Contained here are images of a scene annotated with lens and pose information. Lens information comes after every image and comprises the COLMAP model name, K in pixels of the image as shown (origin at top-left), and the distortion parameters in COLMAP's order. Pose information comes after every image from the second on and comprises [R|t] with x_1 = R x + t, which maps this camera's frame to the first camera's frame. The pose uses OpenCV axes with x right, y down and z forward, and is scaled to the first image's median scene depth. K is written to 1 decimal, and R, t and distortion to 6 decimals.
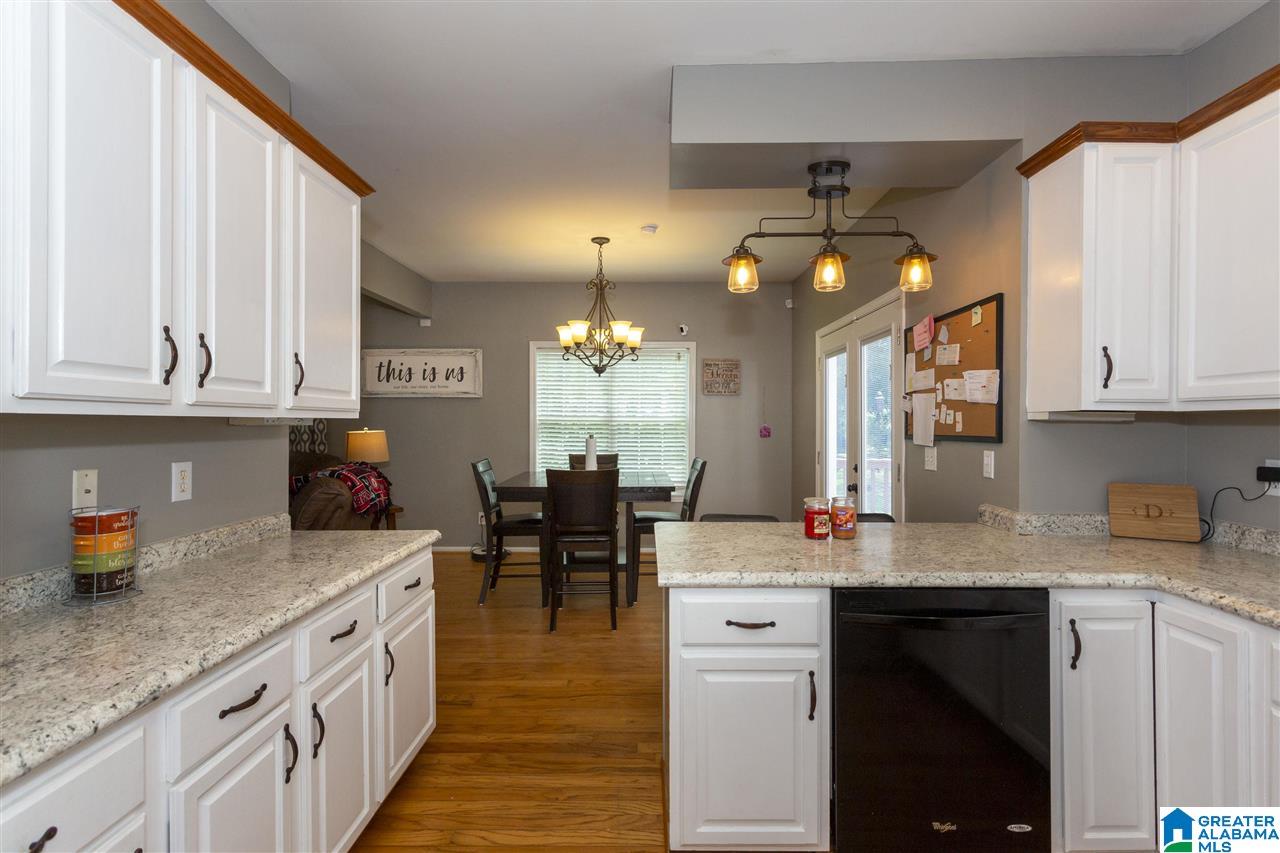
lens RADIAL K [[618.1, 0, 642.7], [0, 618.1, 418.4], [0, 0, 1]] dist [0.005065, -0.000082]
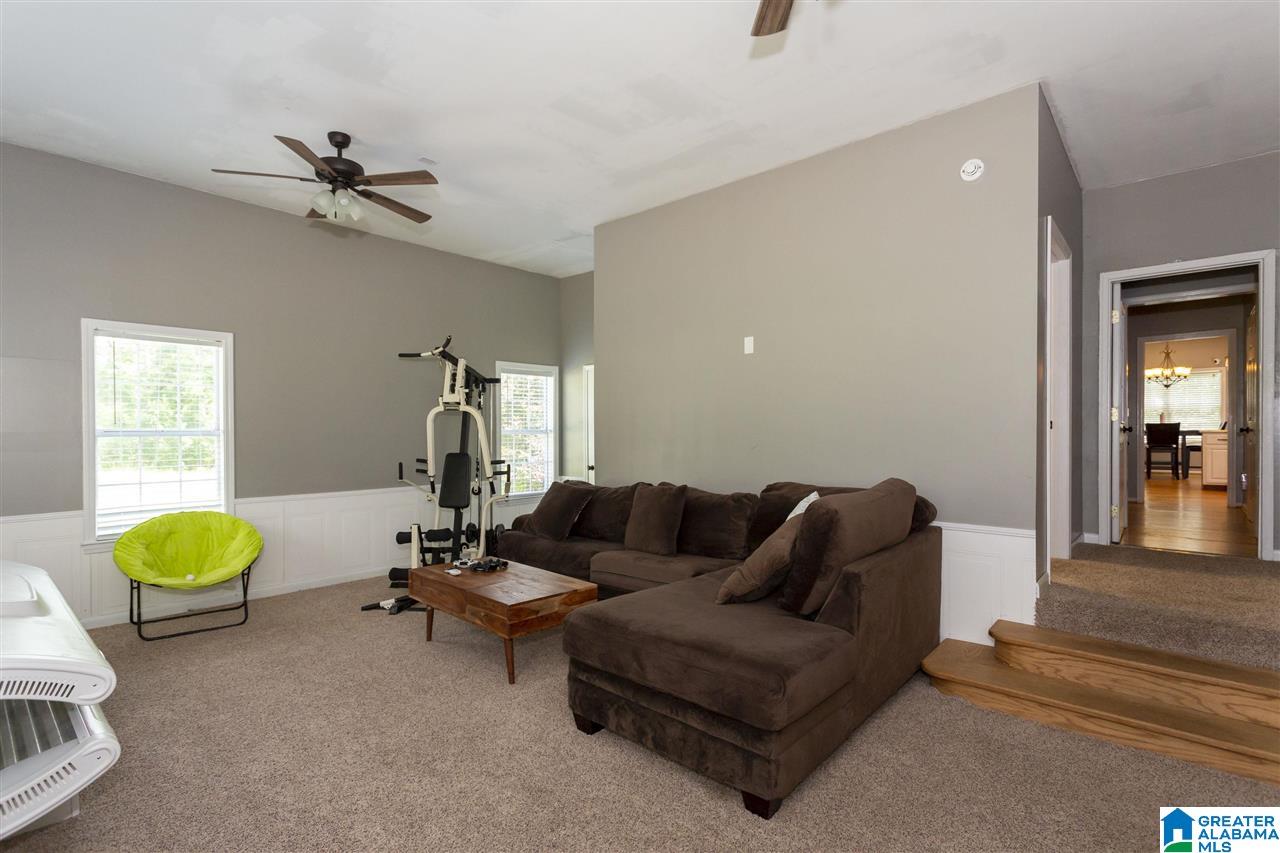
lens RADIAL K [[618.1, 0, 642.0], [0, 618.1, 427.3], [0, 0, 1]] dist [0.005065, -0.000082]
pose [[0.758409, 0.005348, -0.651757, -0.045281], [0.002598, 0.999934, 0.011228, 0.050799], [0.651774, -0.010209, 0.758345, -2.213176]]
